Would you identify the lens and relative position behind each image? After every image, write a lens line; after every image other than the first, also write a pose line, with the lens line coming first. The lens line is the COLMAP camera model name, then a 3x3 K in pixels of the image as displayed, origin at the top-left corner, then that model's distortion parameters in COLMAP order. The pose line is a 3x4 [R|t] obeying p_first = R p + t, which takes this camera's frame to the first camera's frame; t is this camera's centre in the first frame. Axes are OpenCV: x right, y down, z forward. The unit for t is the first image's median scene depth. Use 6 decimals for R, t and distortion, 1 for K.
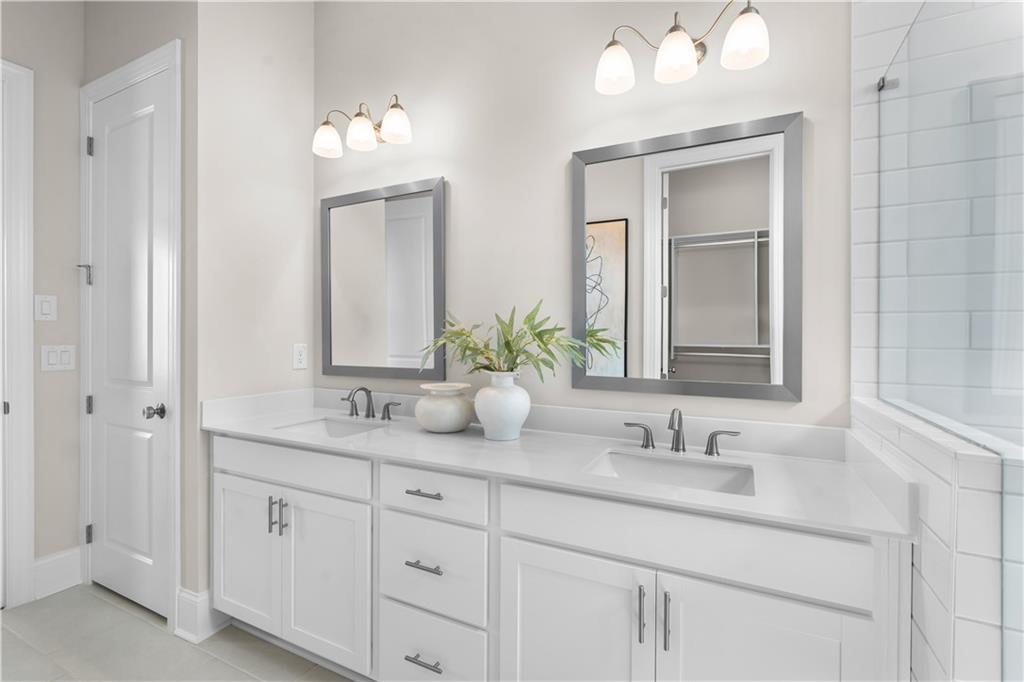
lens RADIAL K [[460.6, 0, 515.5], [0, 460.6, 346.8], [0, 0, 1]] dist [-0.001914, -0.000390]
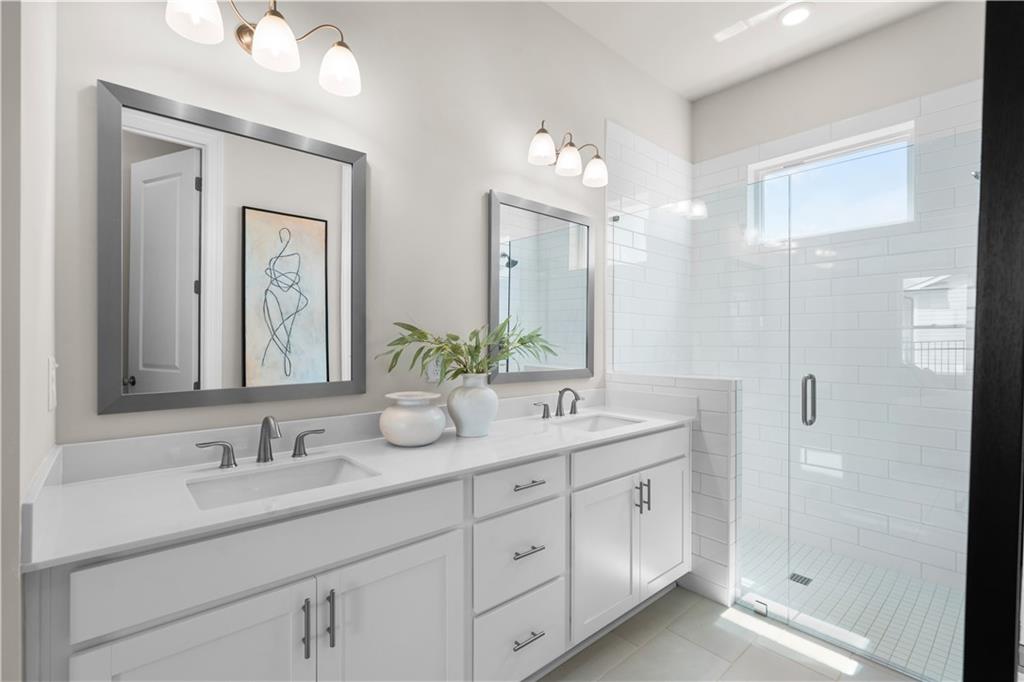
lens RADIAL K [[467.3, 0, 510.3], [0, 467.3, 350.3], [0, 0, 1]] dist [-0.001916, 0.000086]
pose [[0.370894, -0.020731, 0.928444, -0.818661], [0.020767, 0.999686, 0.014026, -0.011473], [-0.928443, 0.014079, 0.371208, 0.411694]]
